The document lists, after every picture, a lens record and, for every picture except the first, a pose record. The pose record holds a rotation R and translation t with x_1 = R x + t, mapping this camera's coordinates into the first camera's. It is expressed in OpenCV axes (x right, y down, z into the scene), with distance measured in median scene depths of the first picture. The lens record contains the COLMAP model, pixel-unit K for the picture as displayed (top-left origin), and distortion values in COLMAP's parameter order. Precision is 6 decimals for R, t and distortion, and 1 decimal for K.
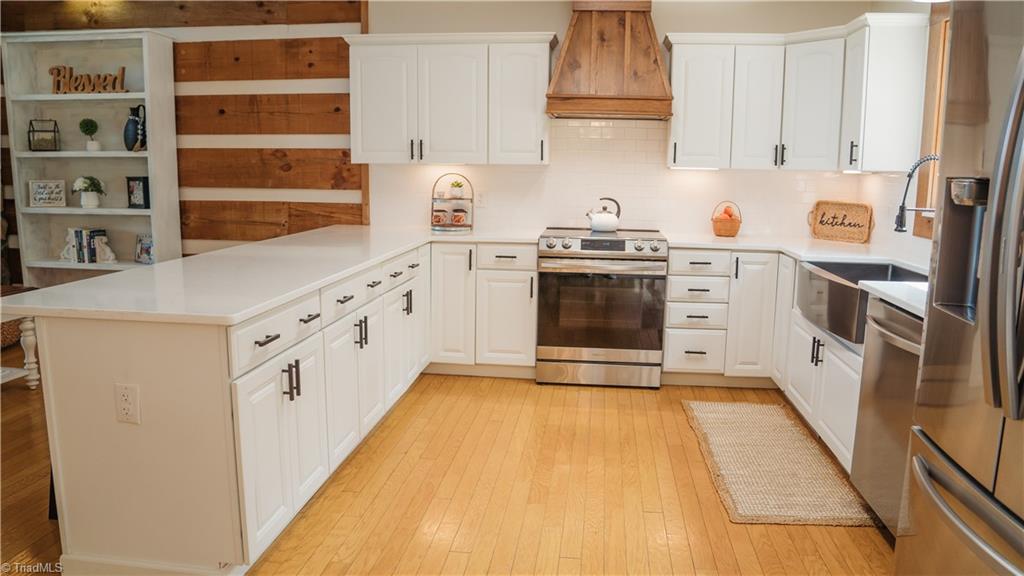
lens RADIAL K [[725.3, 0, 511.5], [0, 725.3, 289.9], [0, 0, 1]] dist [-0.102739, 0.032433]
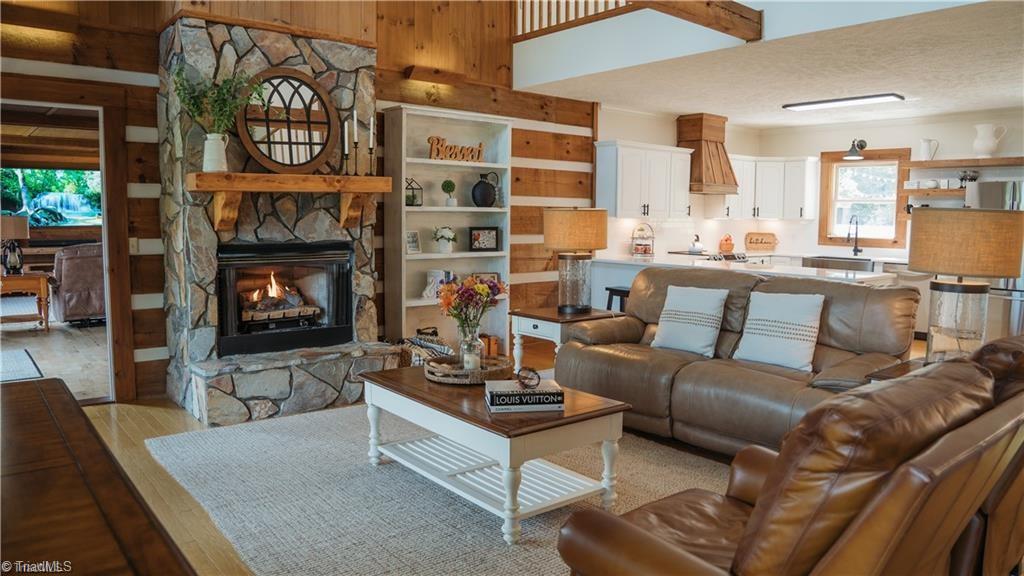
lens RADIAL K [[725.3, 0, 510.2], [0, 725.3, 284.3], [0, 0, 1]] dist [-0.102739, 0.032433]
pose [[0.679239, -0.079313, 0.729619, -1.495740], [0.127857, 0.991729, -0.011222, -0.036240], [-0.722694, 0.100909, 0.683762, 0.071965]]
